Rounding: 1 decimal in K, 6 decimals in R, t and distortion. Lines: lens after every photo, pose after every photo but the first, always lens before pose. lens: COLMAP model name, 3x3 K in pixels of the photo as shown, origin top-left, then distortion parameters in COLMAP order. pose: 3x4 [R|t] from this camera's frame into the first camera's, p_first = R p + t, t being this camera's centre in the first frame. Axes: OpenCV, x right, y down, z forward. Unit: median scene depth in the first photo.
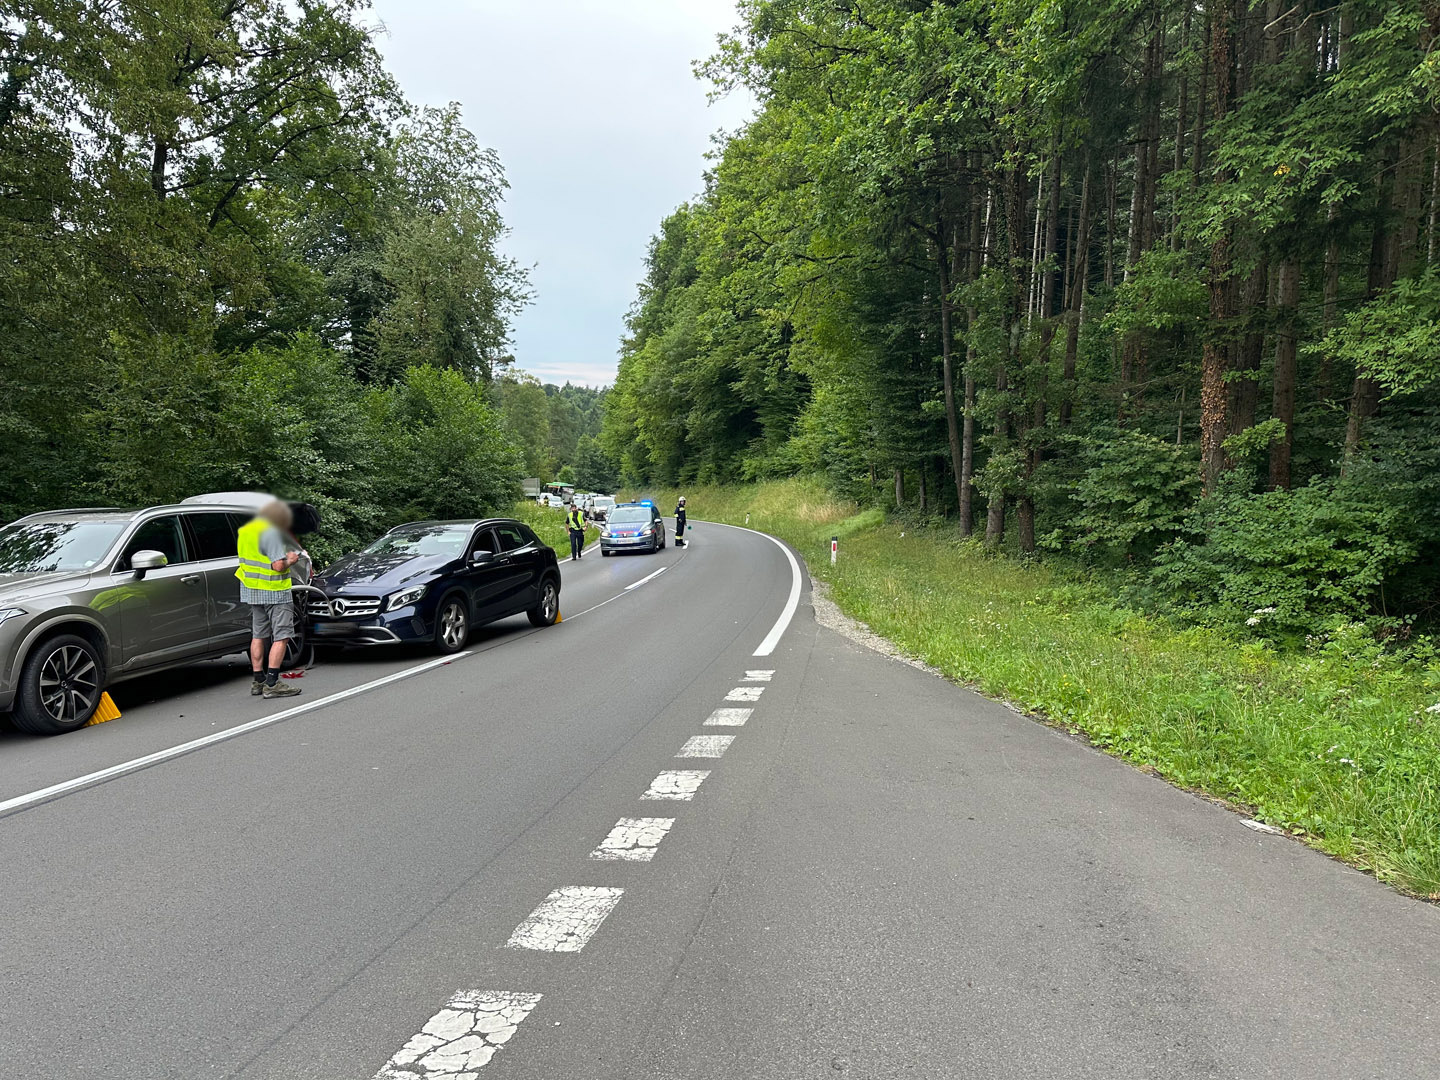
lens RADIAL K [[1004.5, 0, 720.0], [0, 1004.5, 540.0], [0, 0, 1]] dist [0.328660, 0.000176]
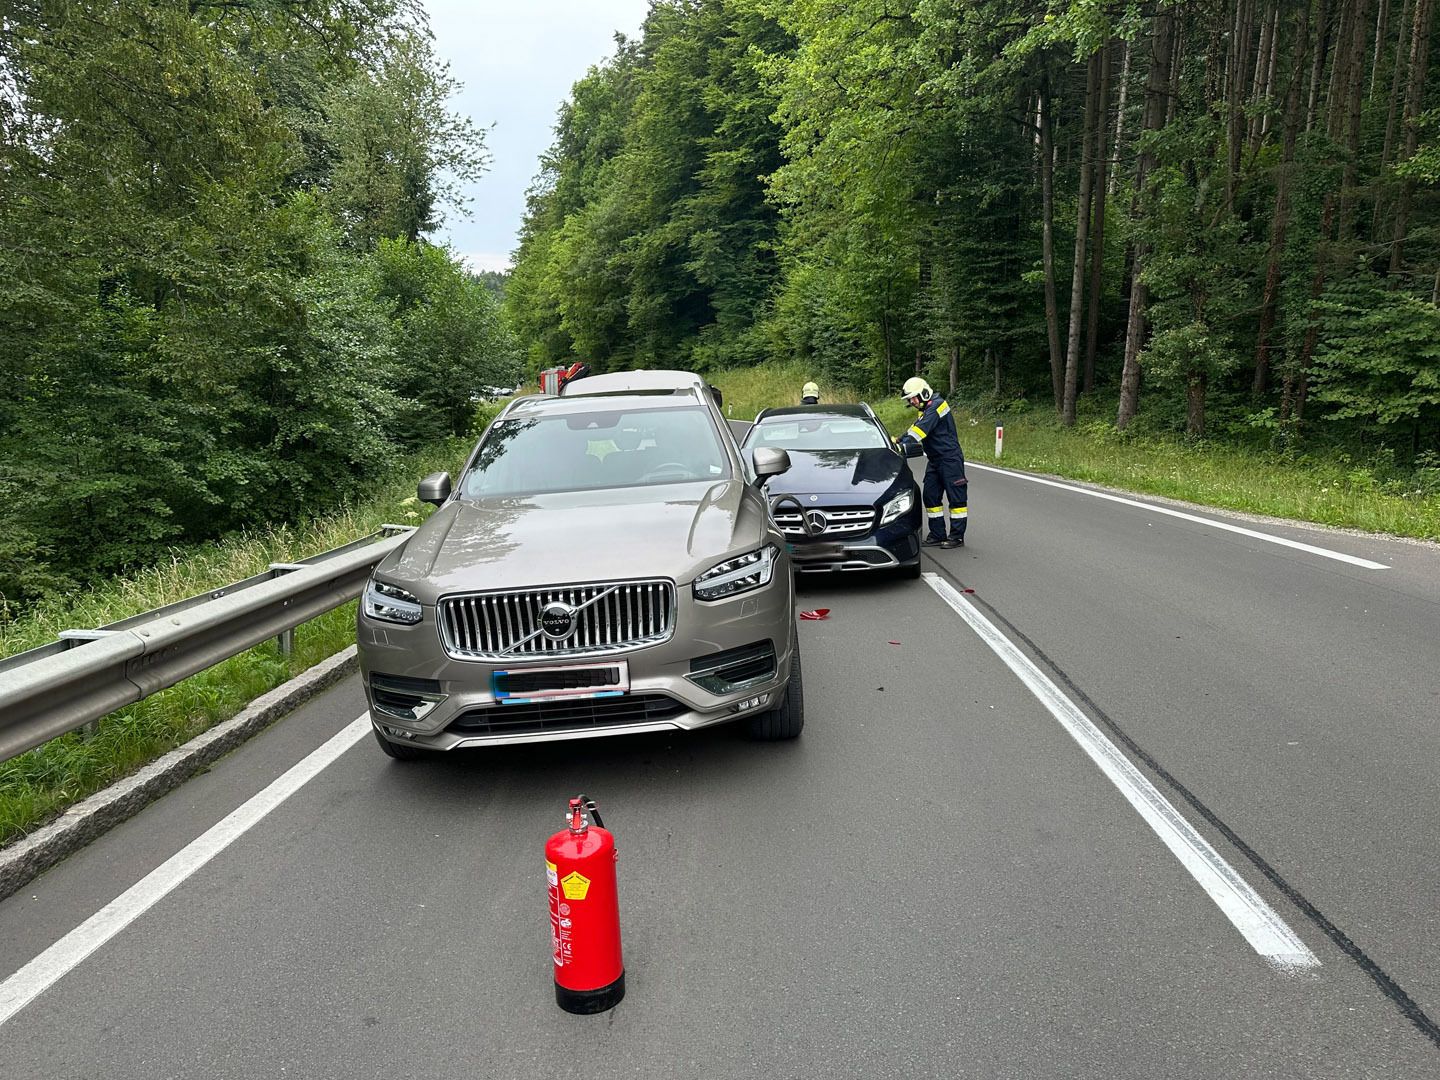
lens RADIAL K [[1017.1, 0, 720.0], [0, 1017.1, 540.0], [0, 0, 1]] dist [0.120805, -0.002903]
pose [[0.991042, -0.034962, 0.128897, -0.088688], [0.021595, 0.994376, 0.103679, -0.000055], [-0.131797, -0.099966, 0.986223, 0.047151]]
